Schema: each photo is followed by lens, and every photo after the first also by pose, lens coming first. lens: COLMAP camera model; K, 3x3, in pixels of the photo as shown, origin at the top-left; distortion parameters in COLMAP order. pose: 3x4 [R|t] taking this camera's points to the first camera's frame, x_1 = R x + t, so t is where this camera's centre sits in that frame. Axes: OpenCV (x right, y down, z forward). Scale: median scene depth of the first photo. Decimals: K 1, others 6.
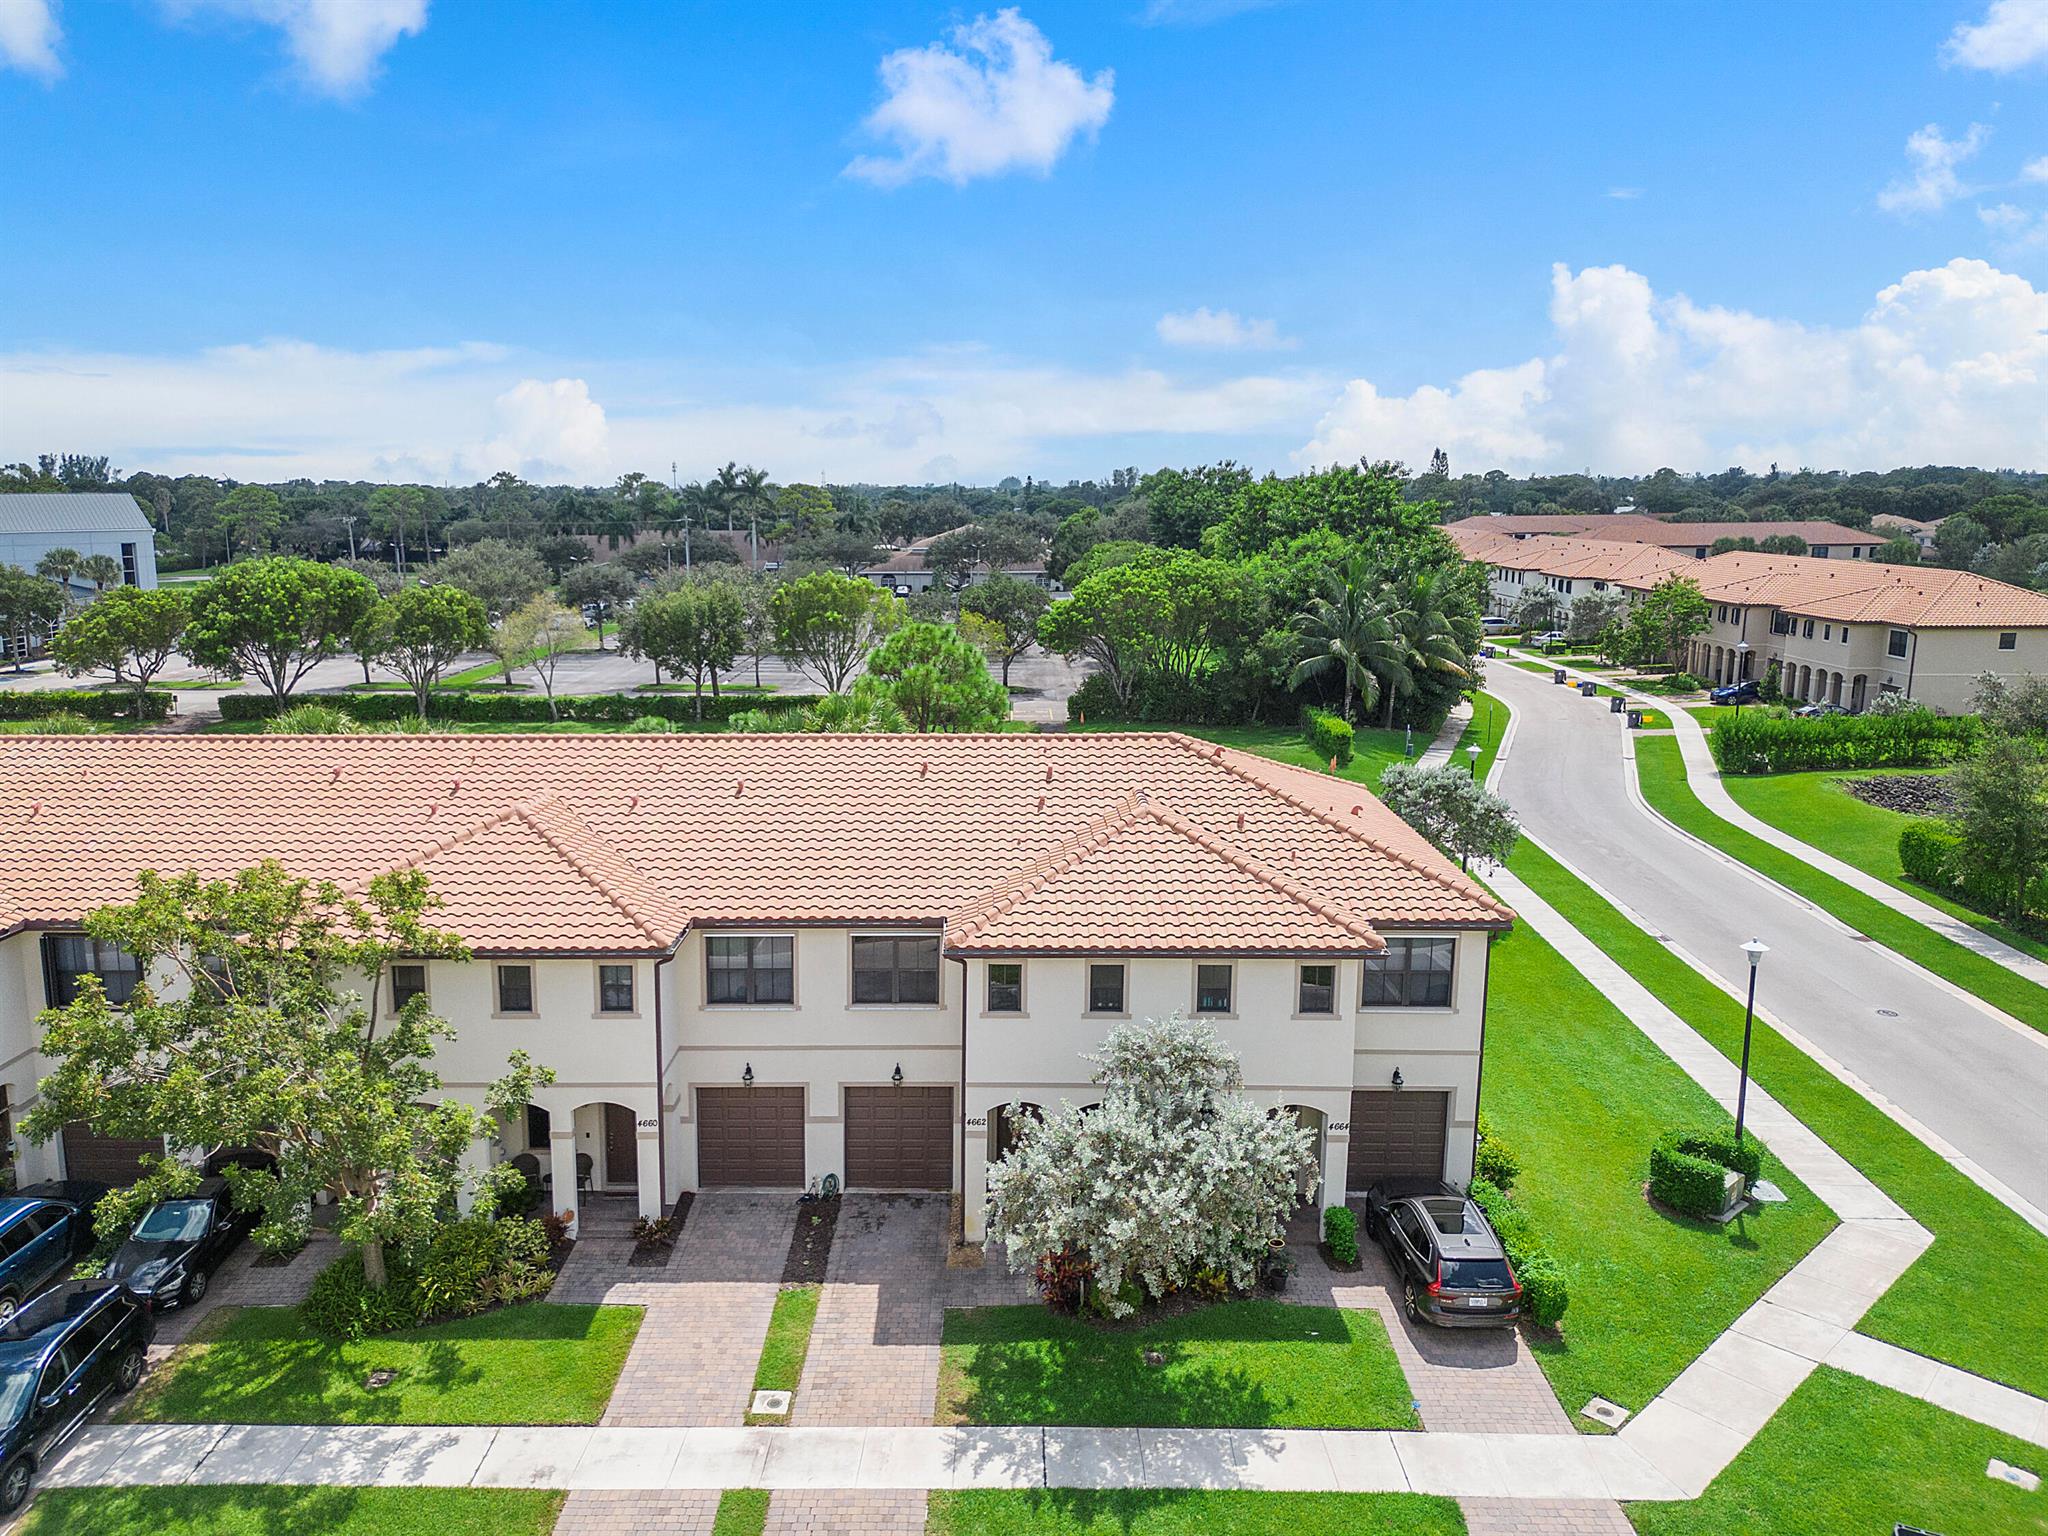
lens RADIAL K [[1422.8, 0, 1021.9], [0, 1422.8, 764.4], [0, 0, 1]] dist [0.065435, -0.038530]
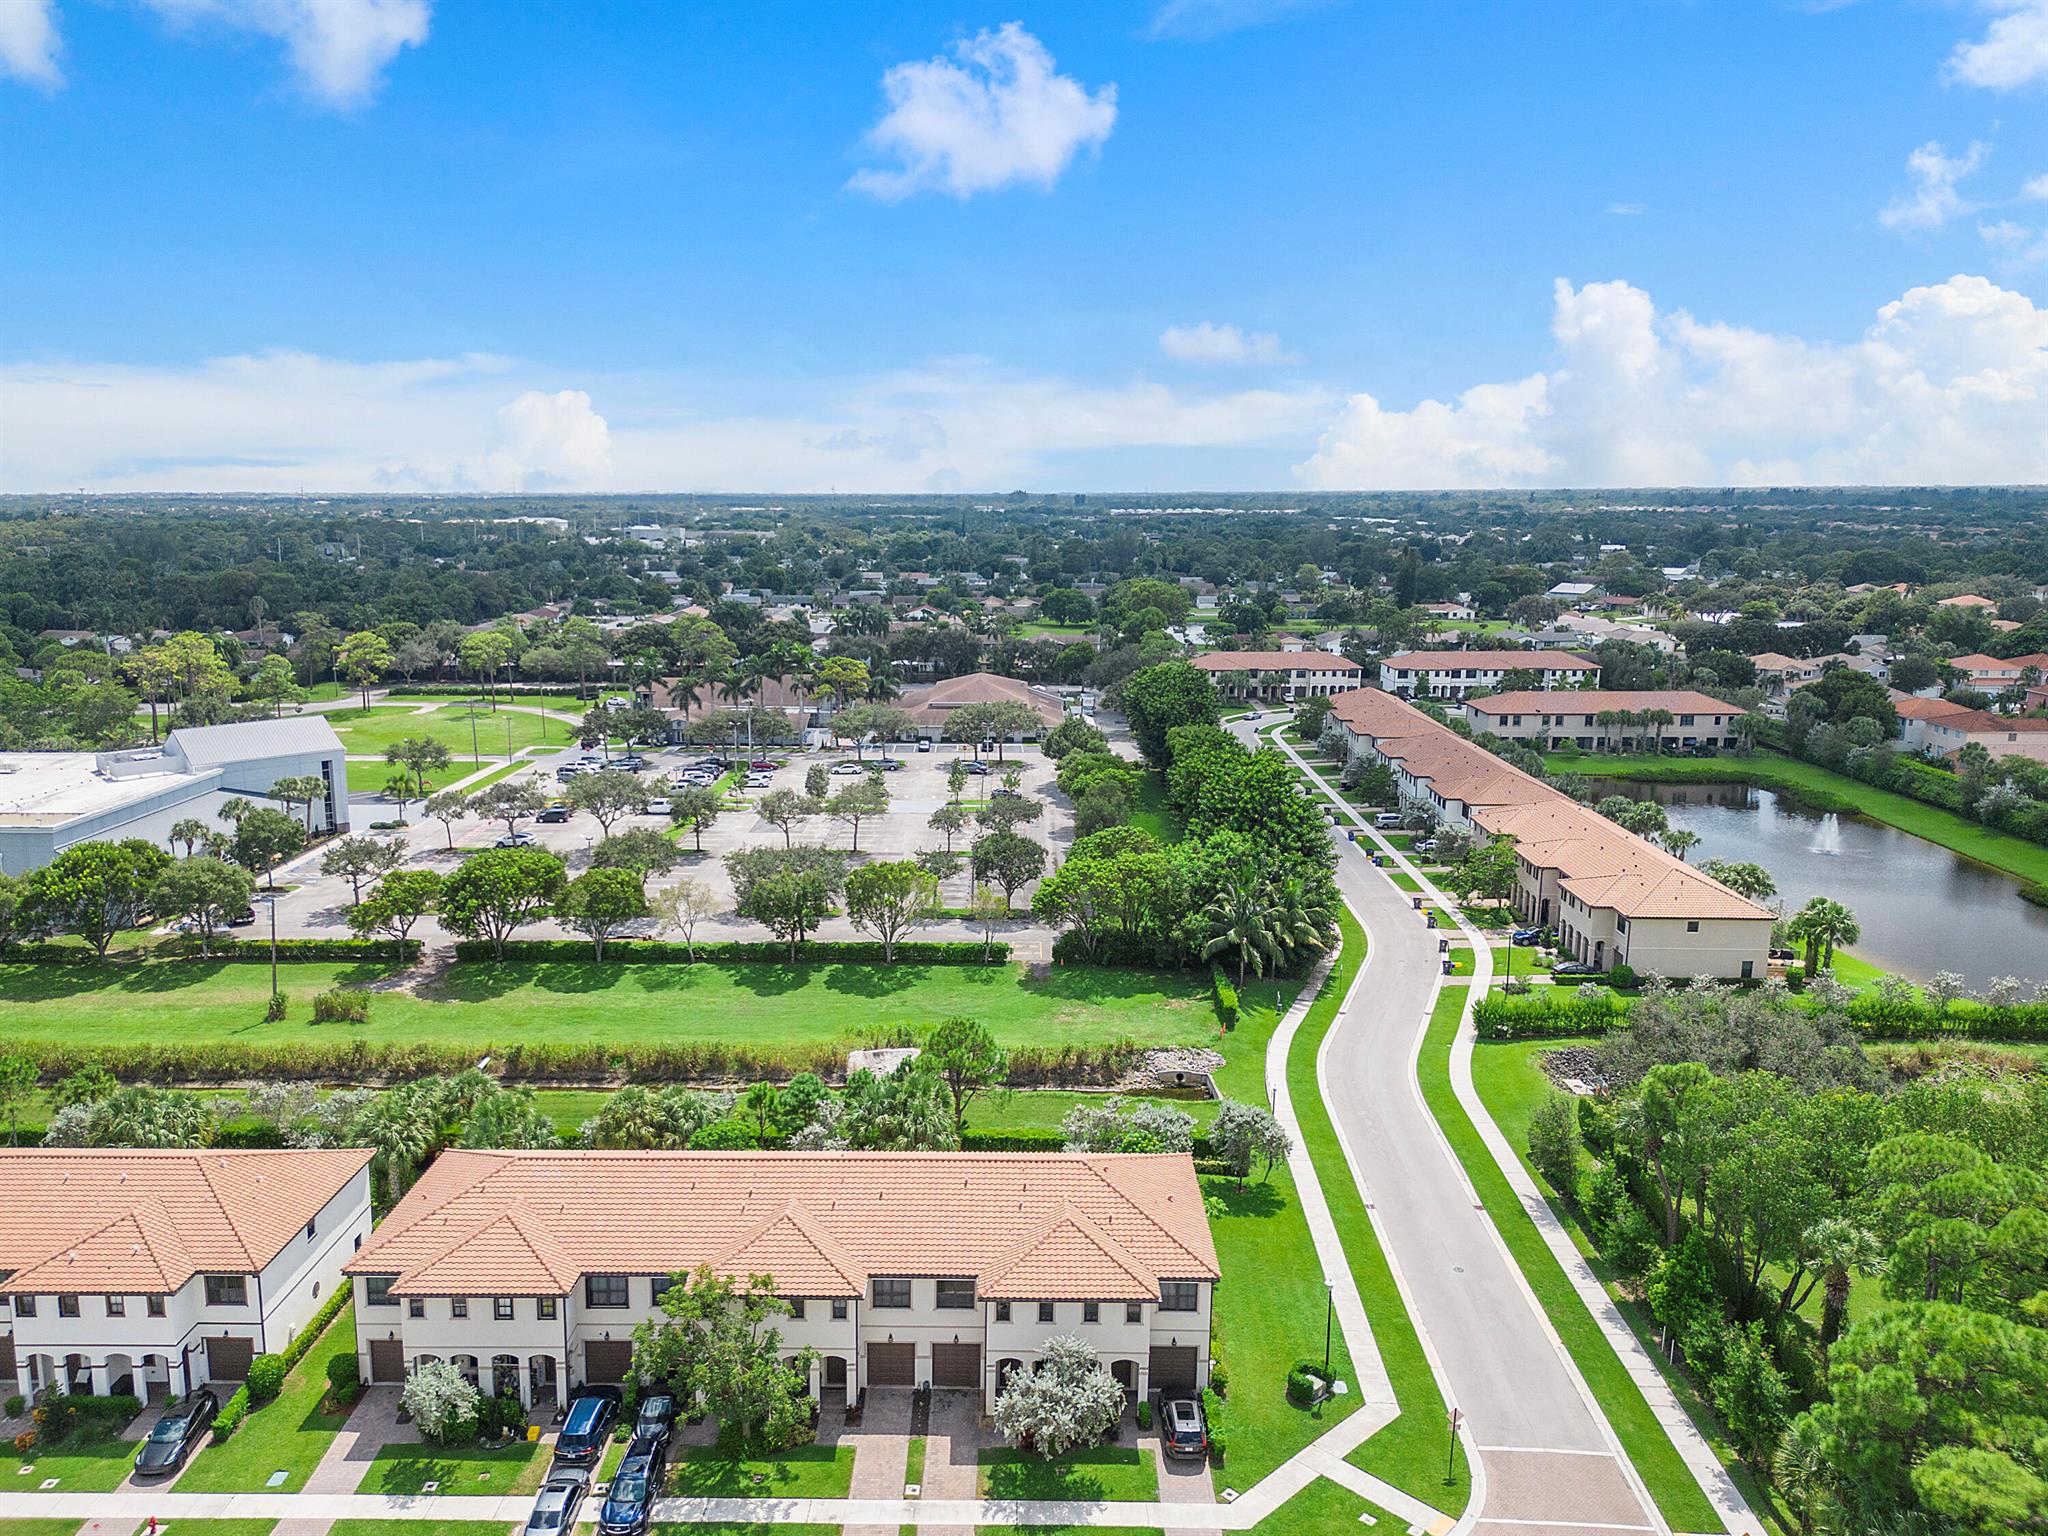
lens RADIAL K [[1466.3, 0, 1024.0], [0, 1466.3, 768.0], [0, 0, 1]] dist [0.065454, -0.041458]
pose [[0.999999, 0.000076, -0.001096, 0.006053], [-0.000065, 0.999946, 0.010427, -0.187222], [0.001096, -0.010427, 0.999945, -0.351556]]
